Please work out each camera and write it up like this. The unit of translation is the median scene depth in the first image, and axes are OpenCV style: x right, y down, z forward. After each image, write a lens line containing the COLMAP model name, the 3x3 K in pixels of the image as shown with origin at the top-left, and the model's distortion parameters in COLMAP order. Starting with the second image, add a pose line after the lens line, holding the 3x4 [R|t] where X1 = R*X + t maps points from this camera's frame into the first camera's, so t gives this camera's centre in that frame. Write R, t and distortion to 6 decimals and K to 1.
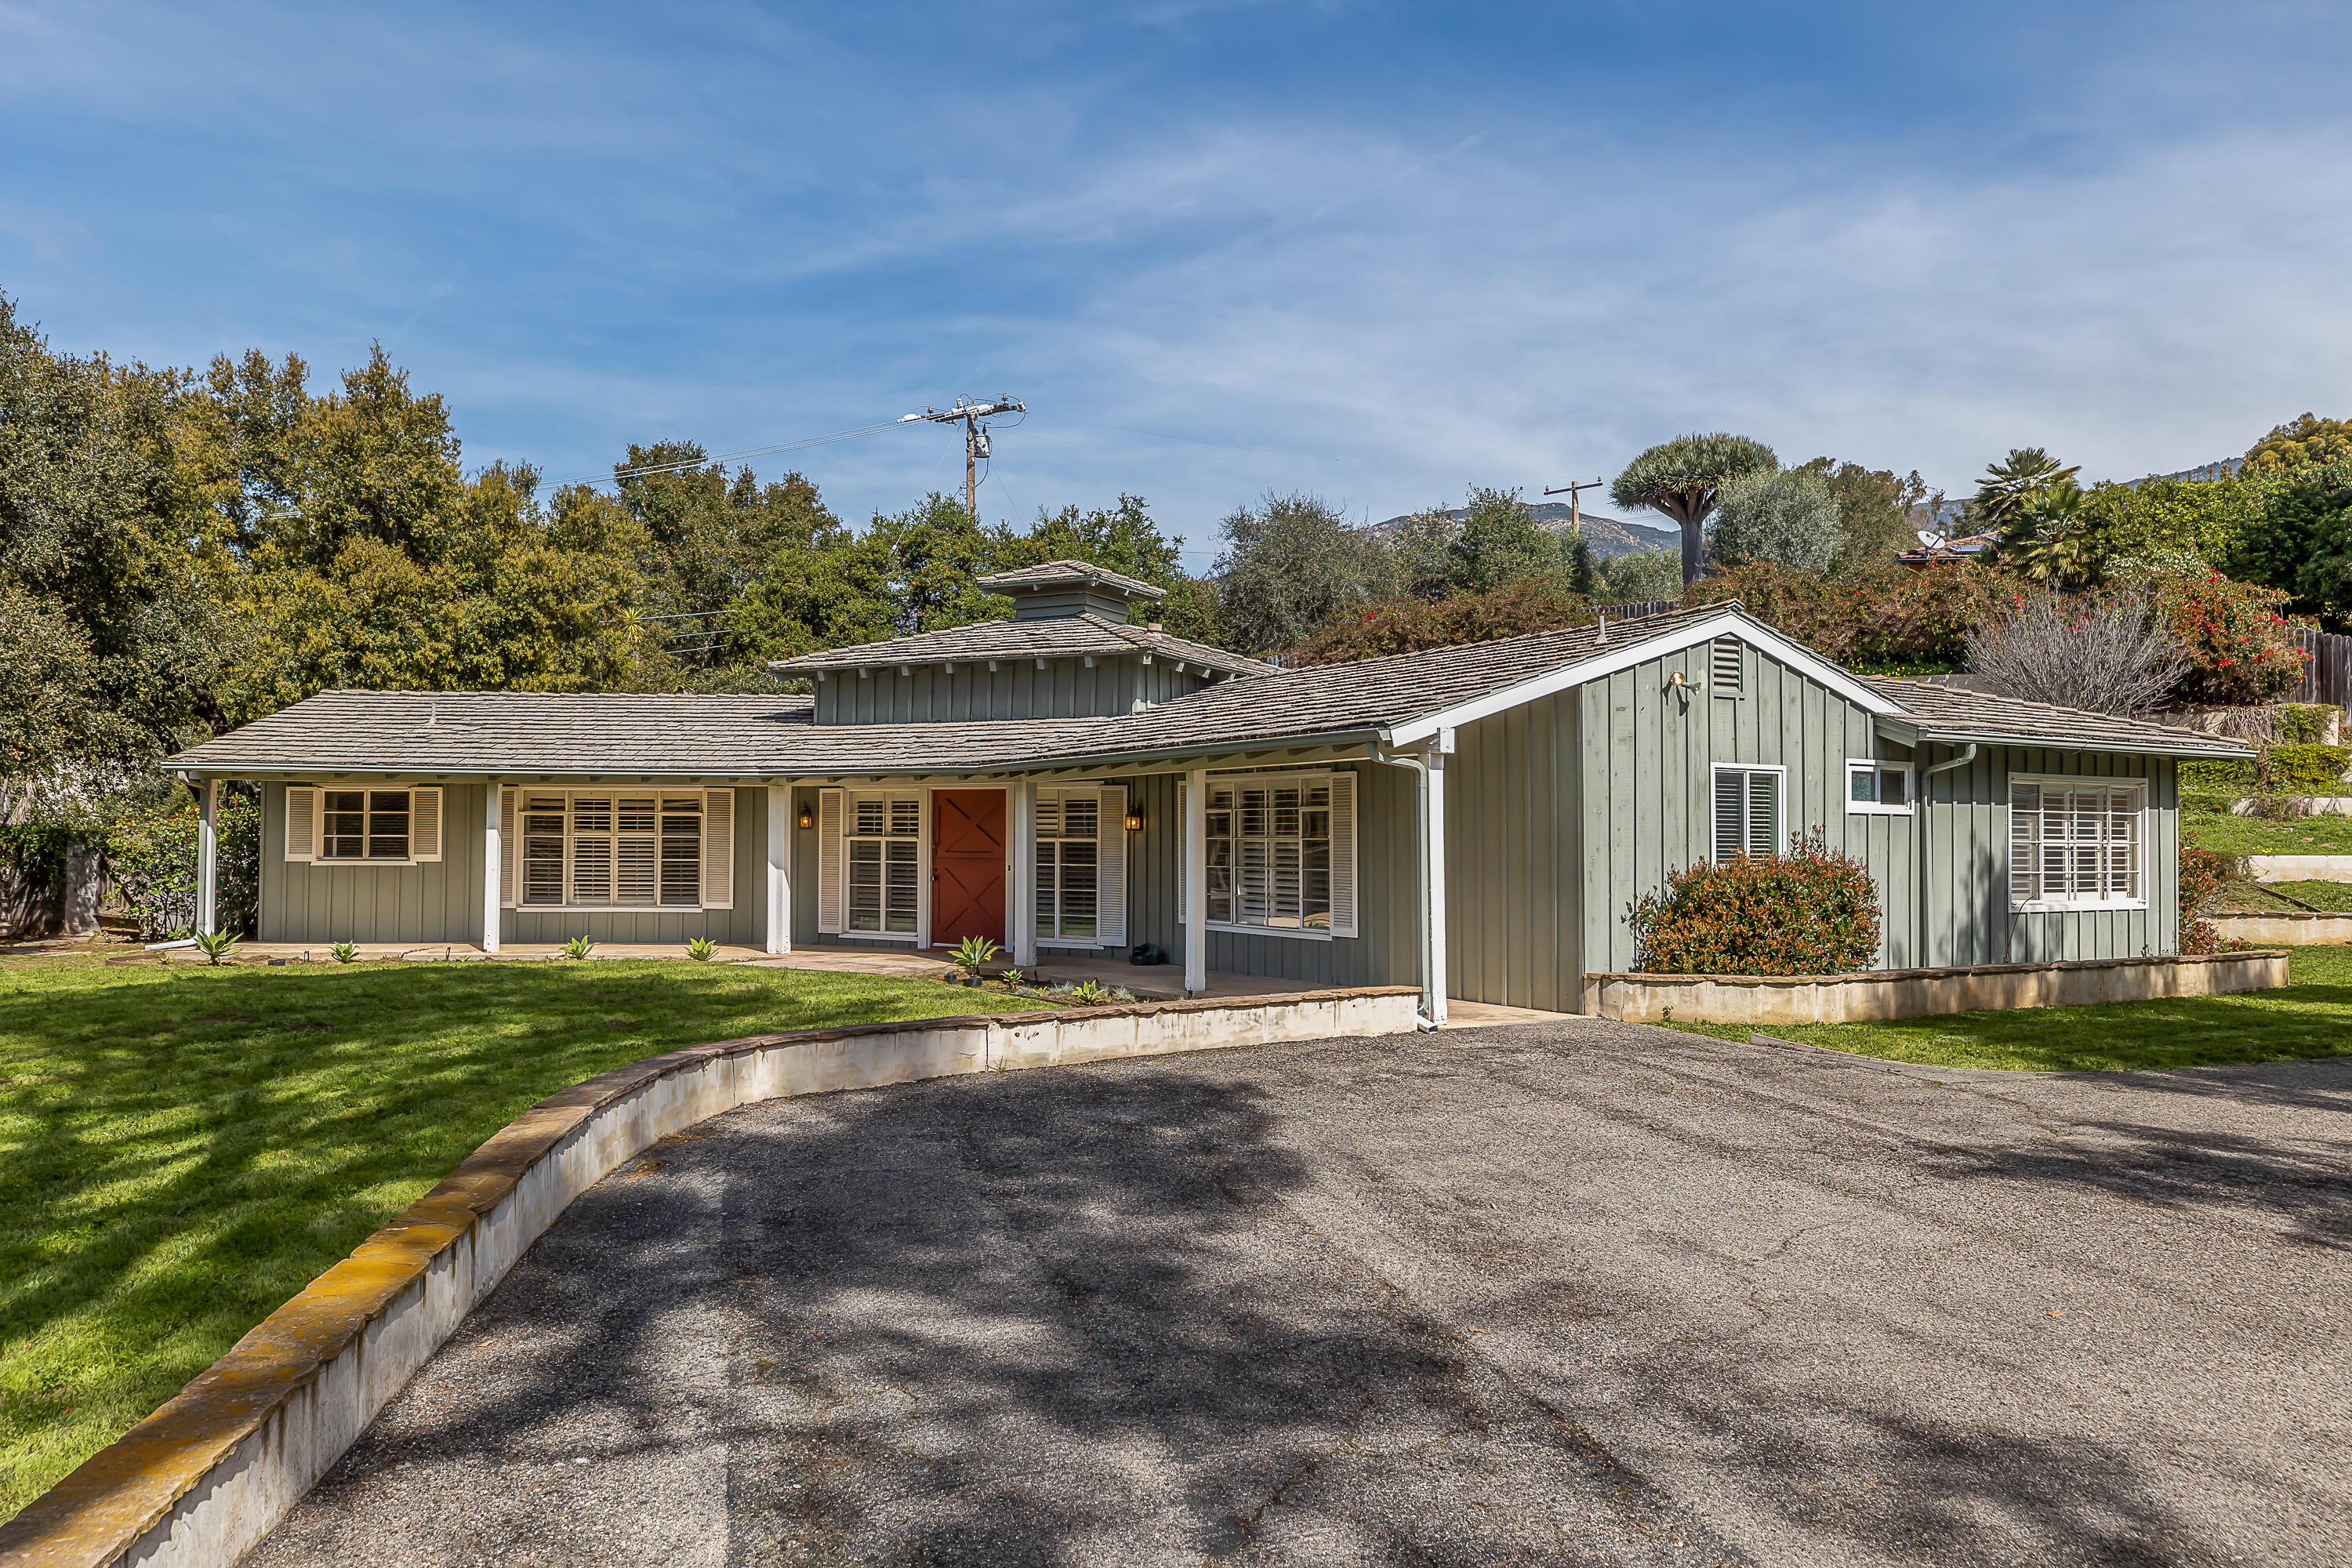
lens RADIAL K [[1626.1, 0, 1176.0], [0, 1626.1, 784.0], [0, 0, 1]] dist [0.001638, 0.001945]
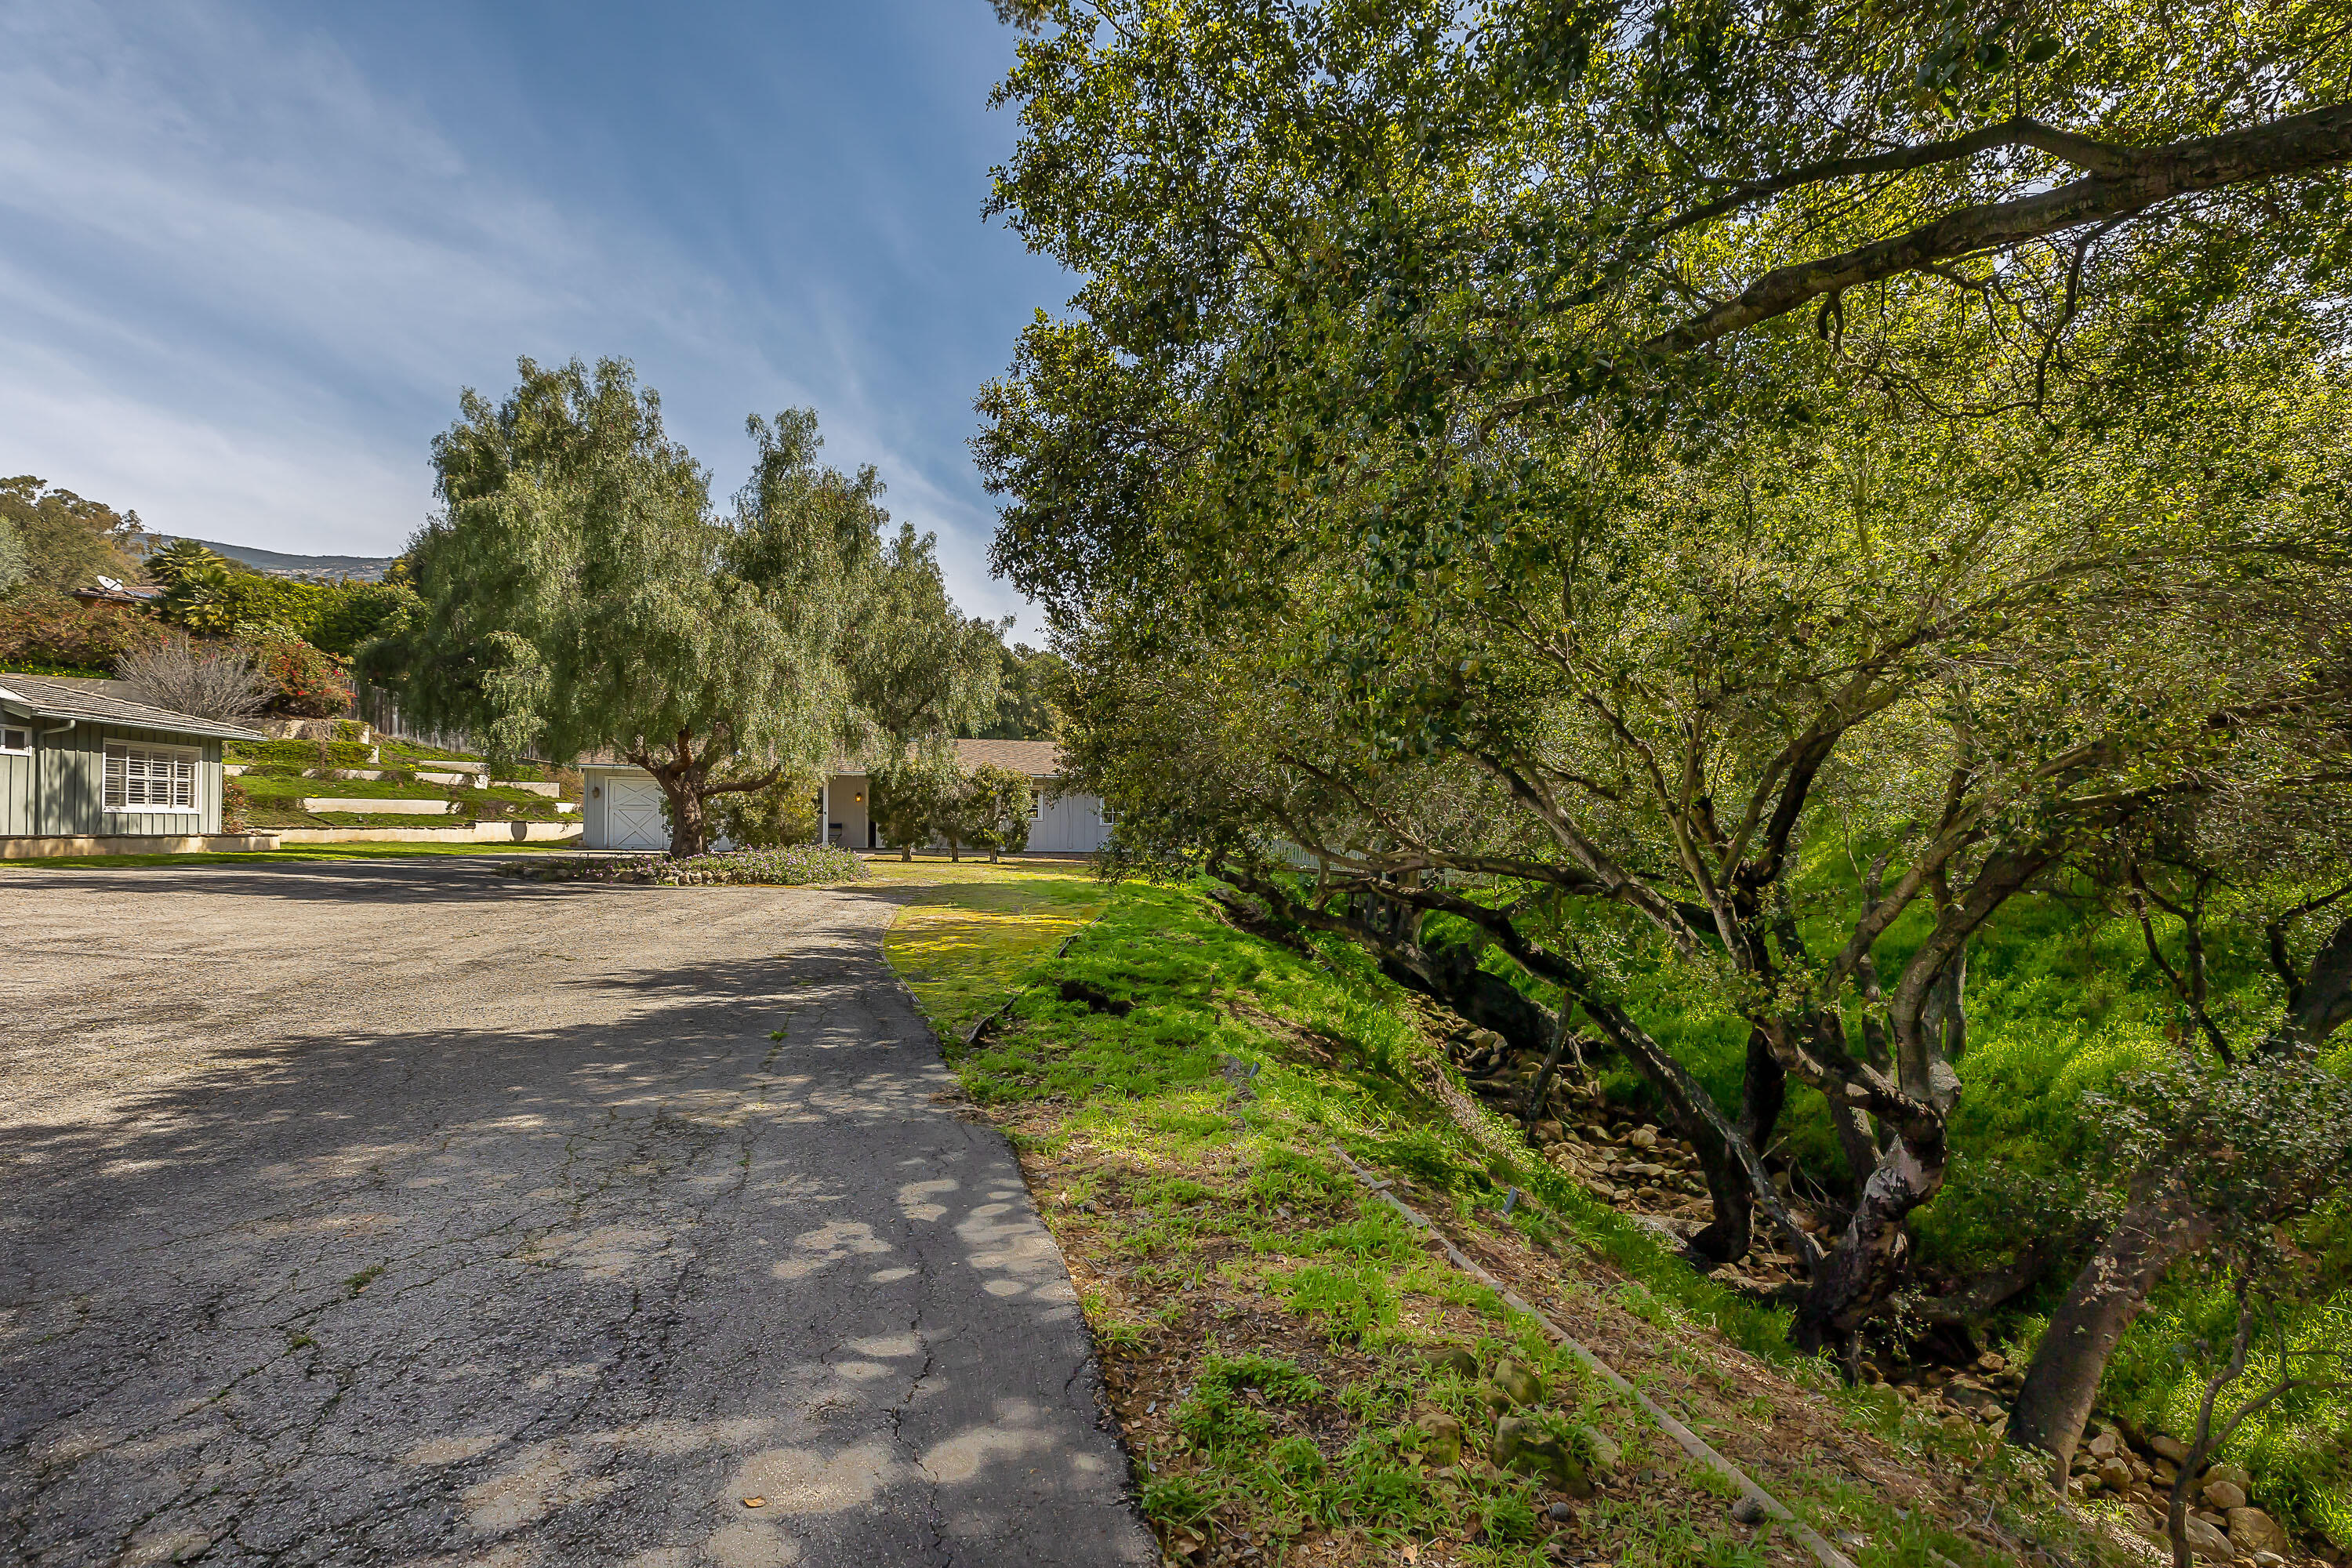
lens RADIAL K [[1057.6, 0, 1175.1], [0, 1057.6, 825.8], [0, 0, 1]] dist [-0.000434, -0.000134]
pose [[0.359410, 0.000527, 0.933180, -0.137461], [-0.043027, 0.998946, 0.016007, 0.016458], [-0.932187, -0.045905, 0.359054, -0.449810]]
